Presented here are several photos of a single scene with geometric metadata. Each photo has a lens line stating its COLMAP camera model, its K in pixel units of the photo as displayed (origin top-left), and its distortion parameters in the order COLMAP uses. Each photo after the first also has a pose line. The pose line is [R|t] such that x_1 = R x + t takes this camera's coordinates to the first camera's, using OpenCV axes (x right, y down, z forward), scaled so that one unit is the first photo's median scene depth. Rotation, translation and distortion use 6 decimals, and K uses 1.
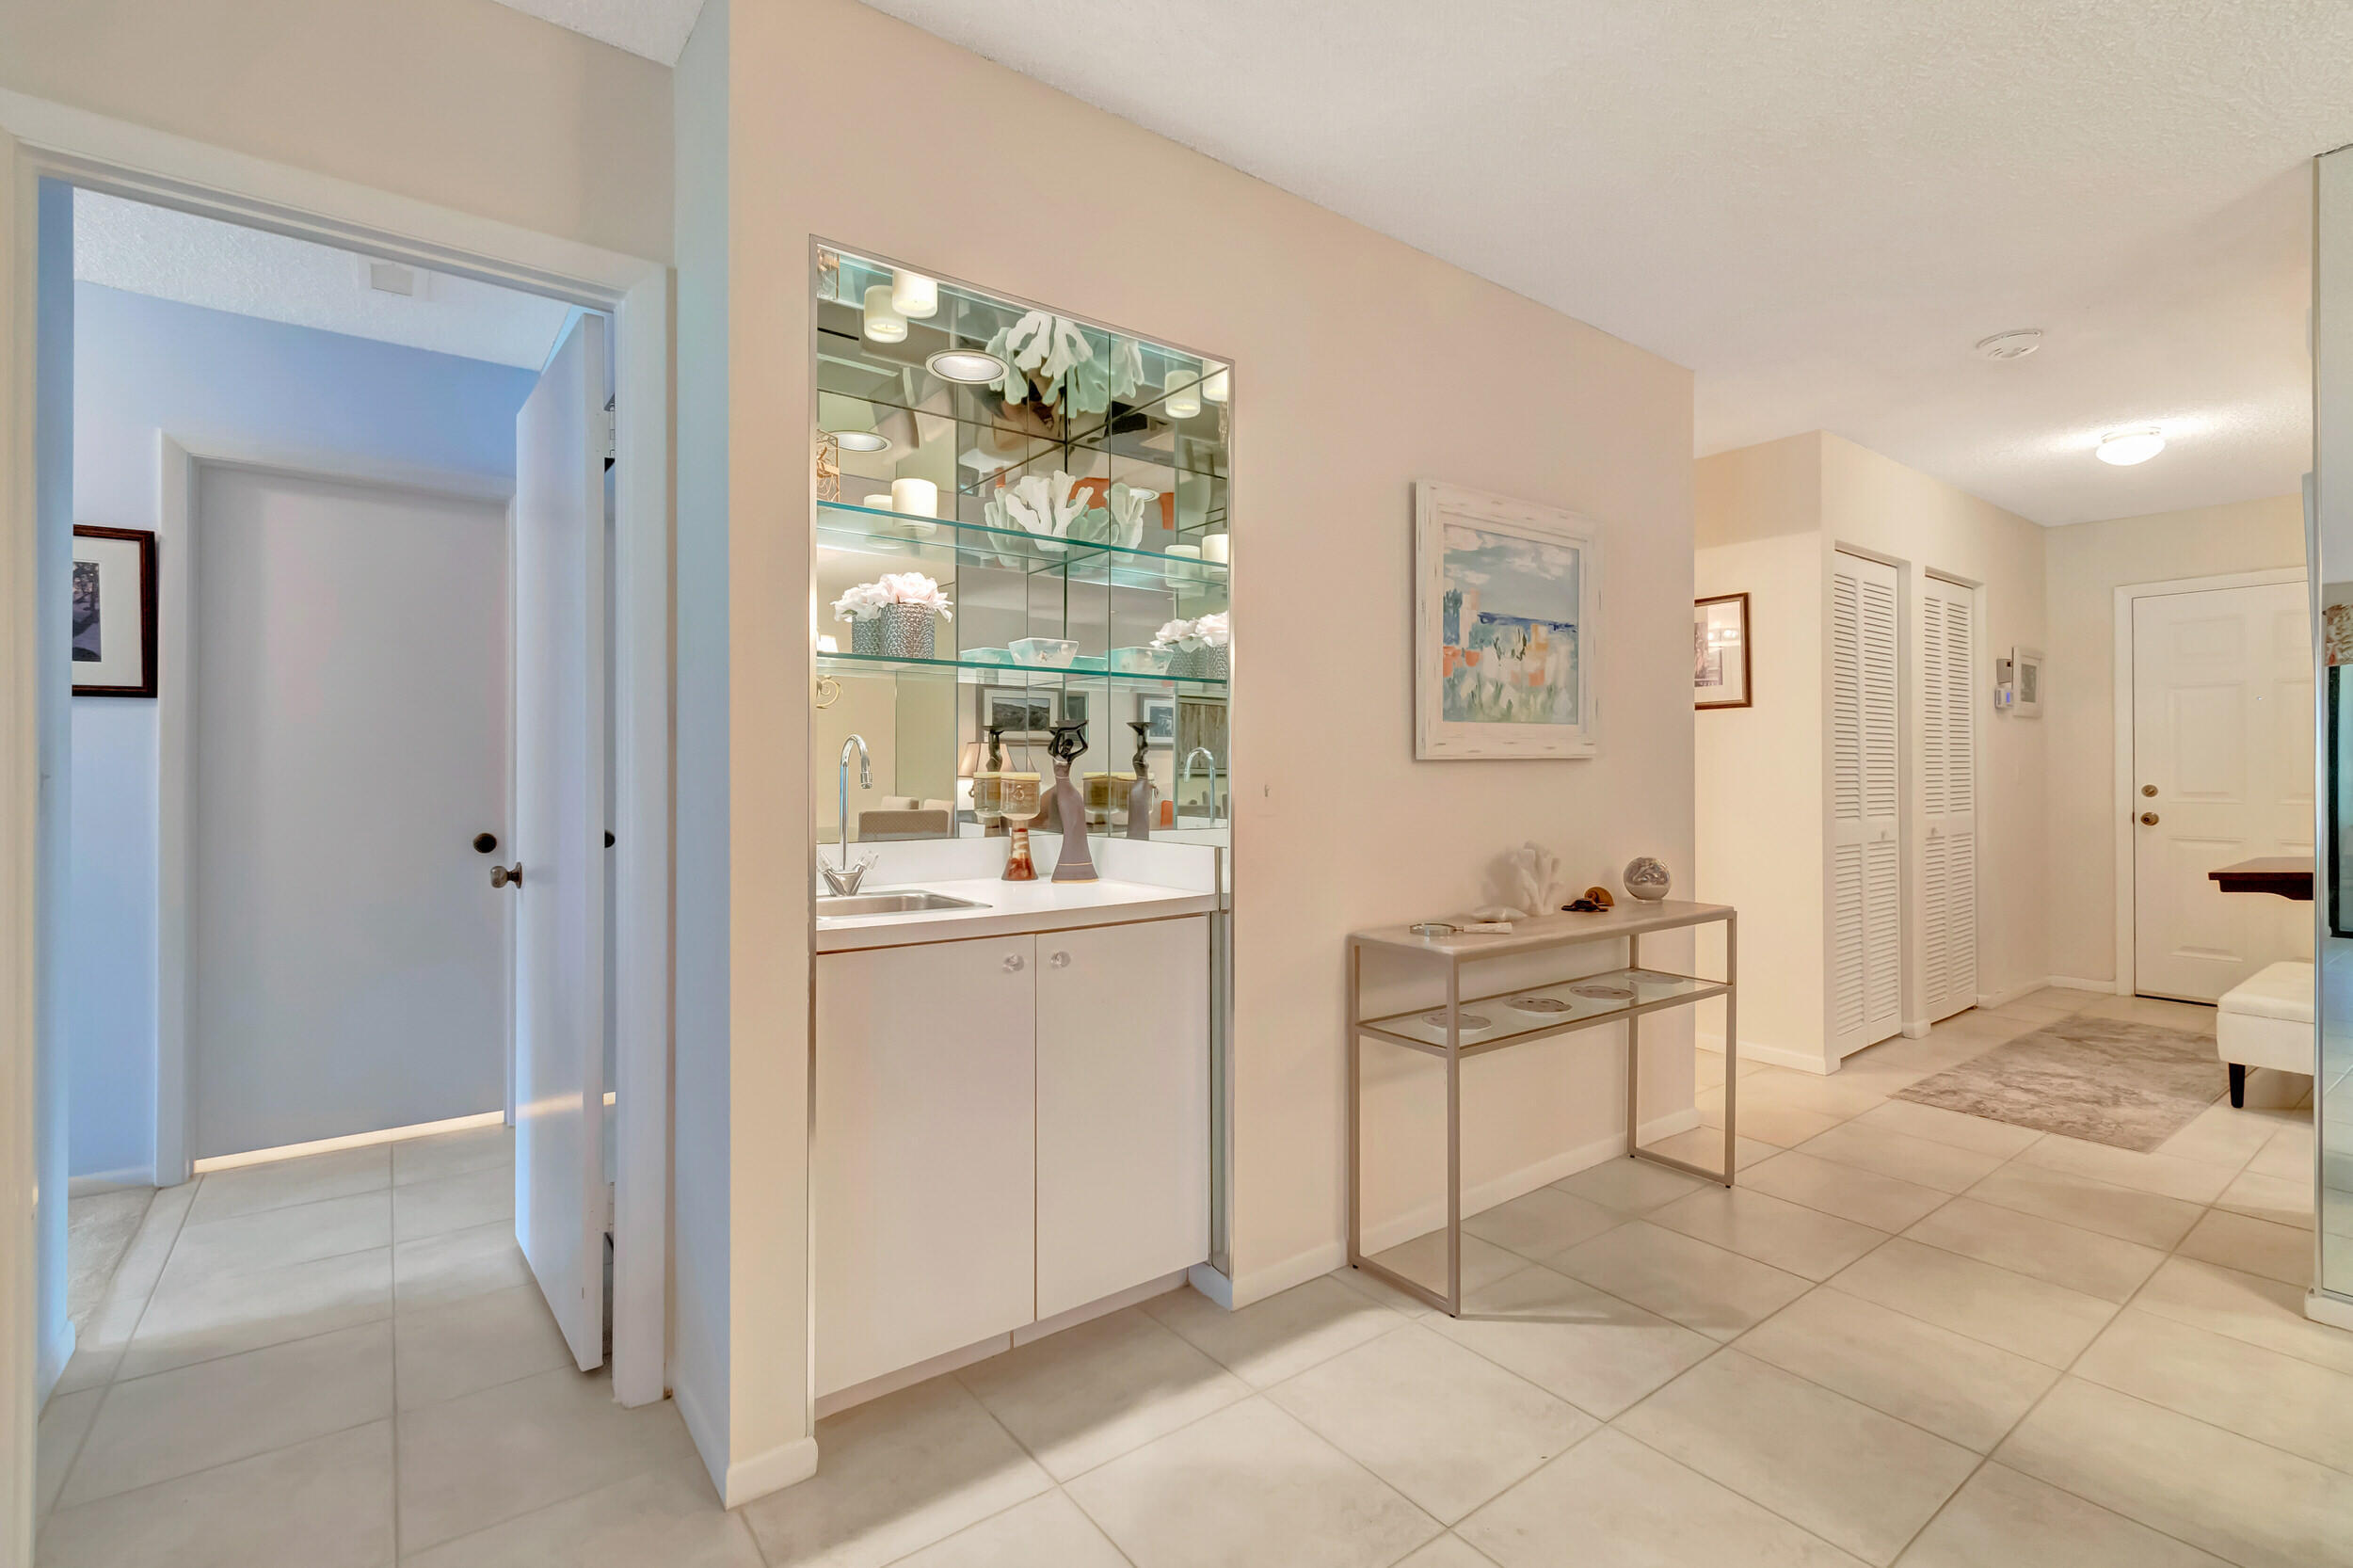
lens RADIAL K [[1067.1, 0, 1176.6], [0, 1067.1, 773.2], [0, 0, 1]] dist [-0.003409, -0.000114]
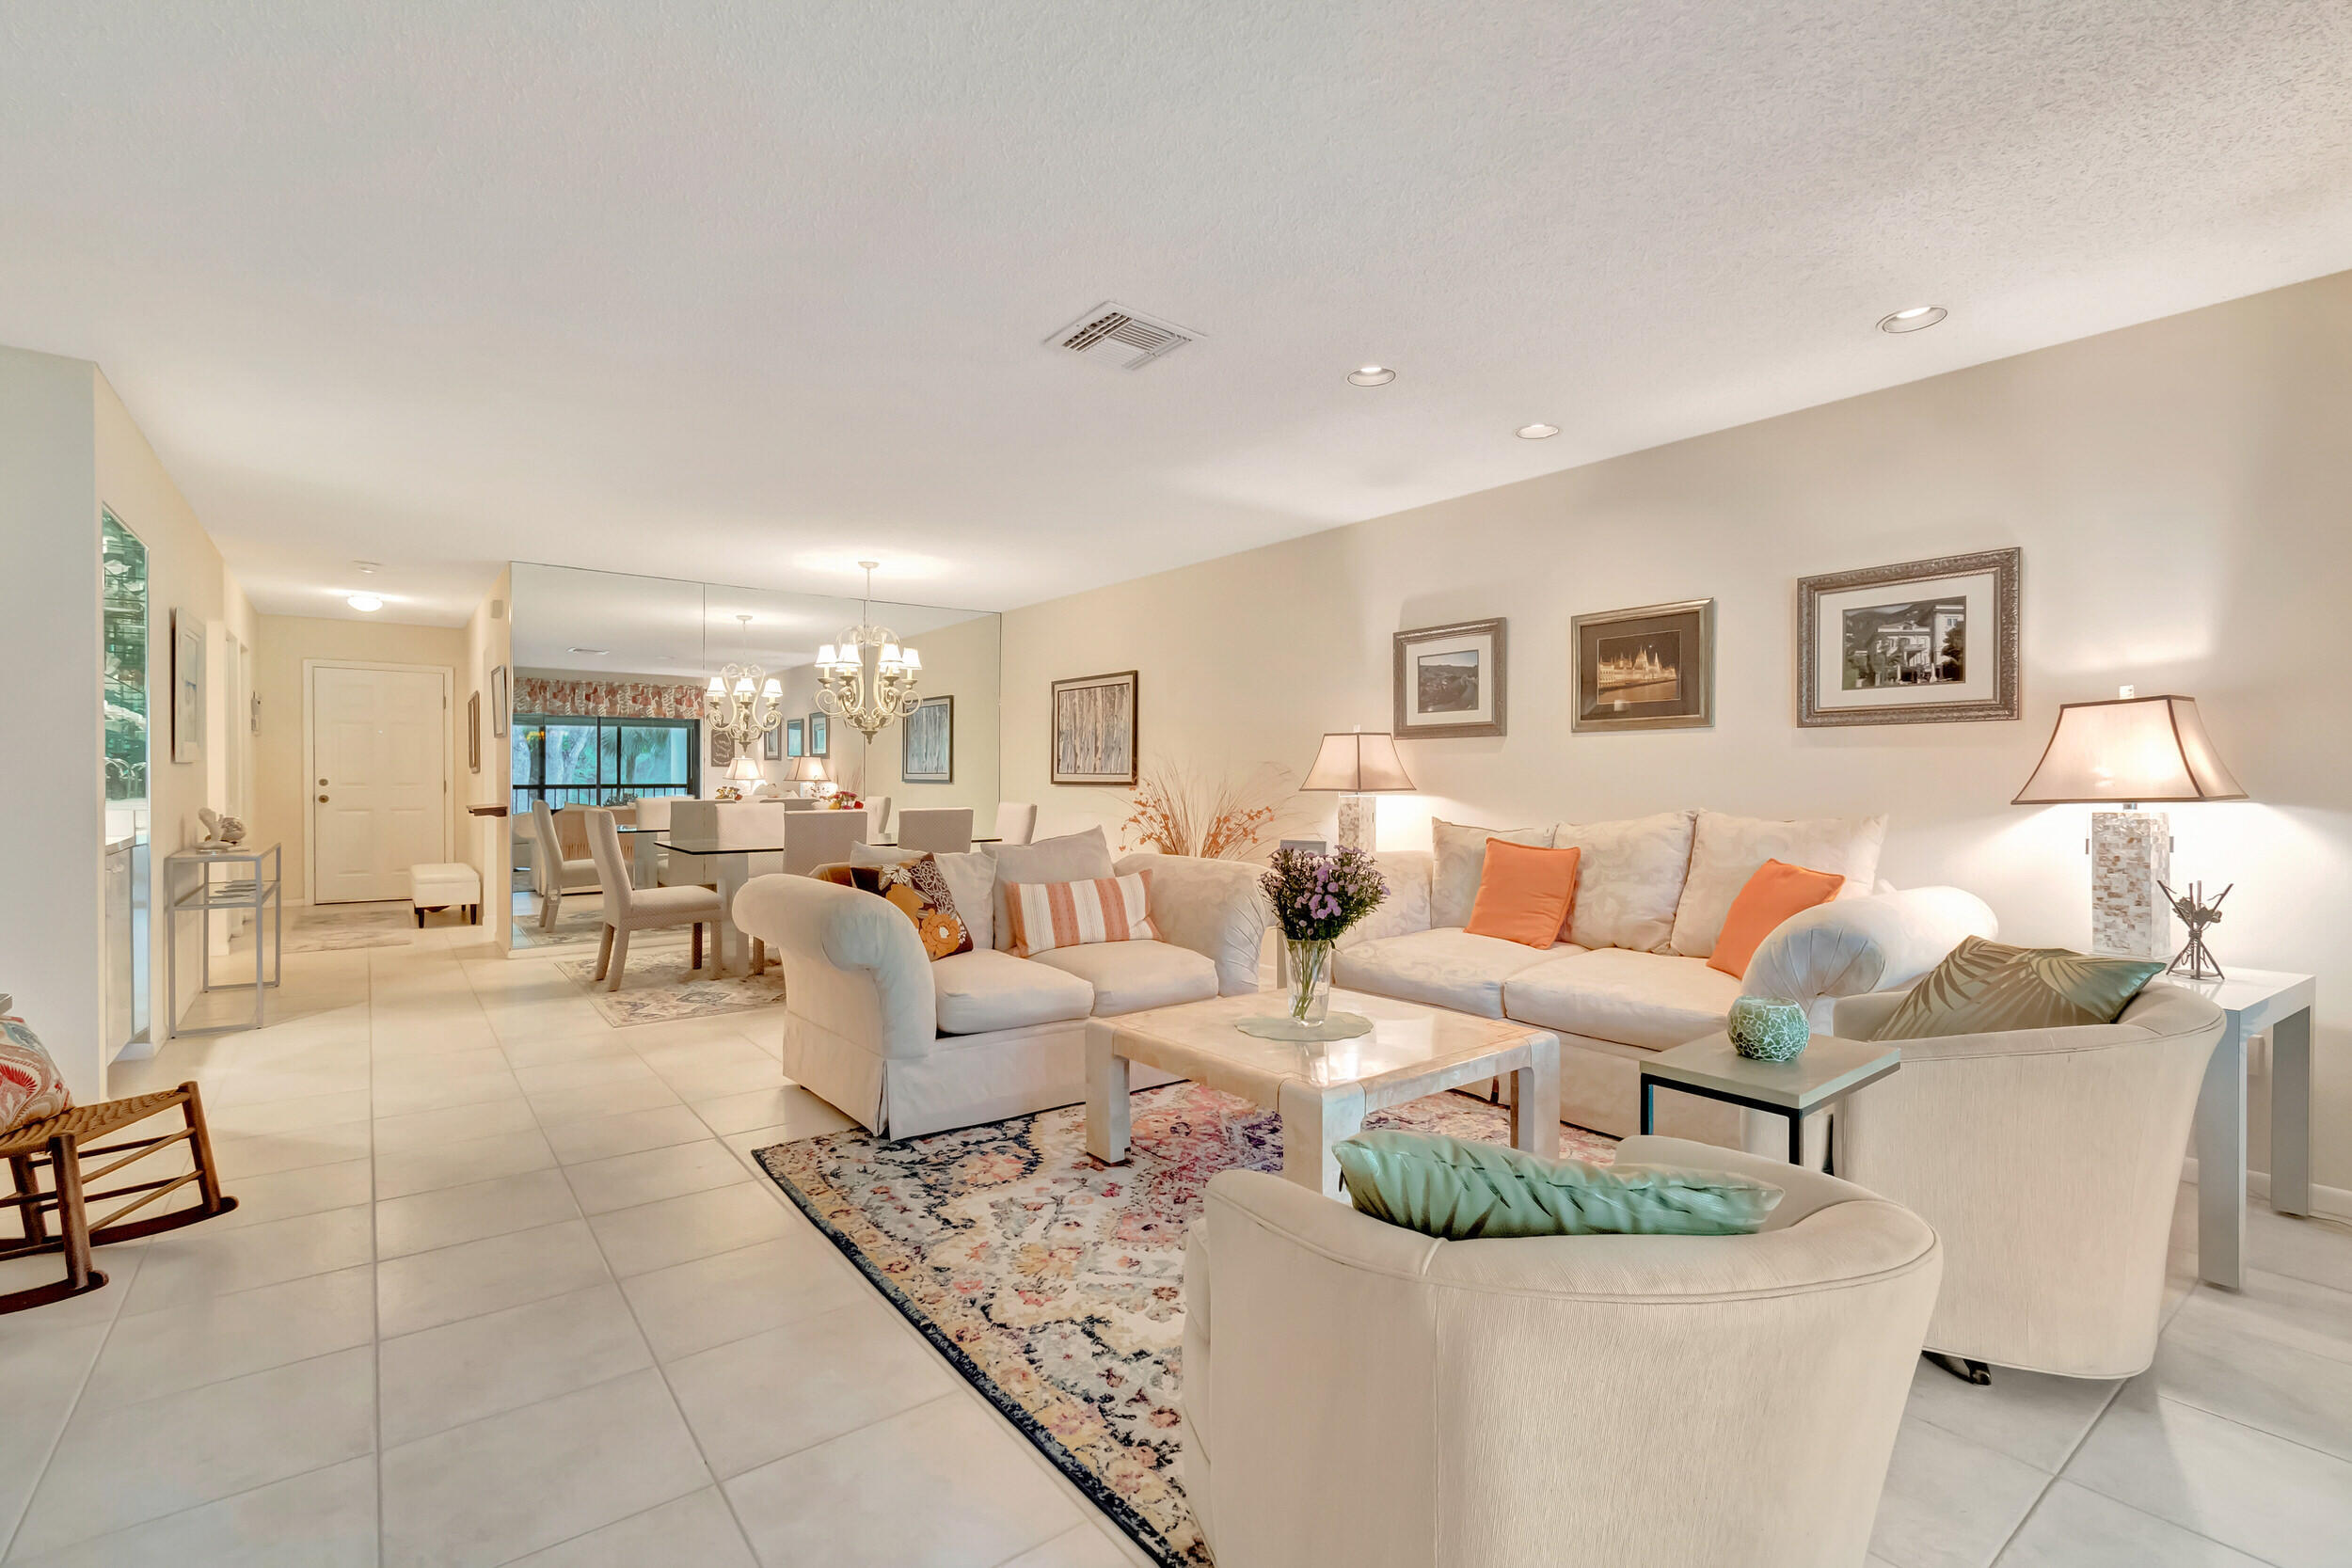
lens RADIAL K [[1066.5, 0, 1161.2], [0, 1066.5, 781.3], [0, 0, 1]] dist [-0.003409, -0.000114]
pose [[-0.007464, -0.009024, 0.999931, -0.795696], [0.001600, 0.999958, 0.009037, 0.001835], [-0.999971, 0.001668, -0.007449, -0.325859]]
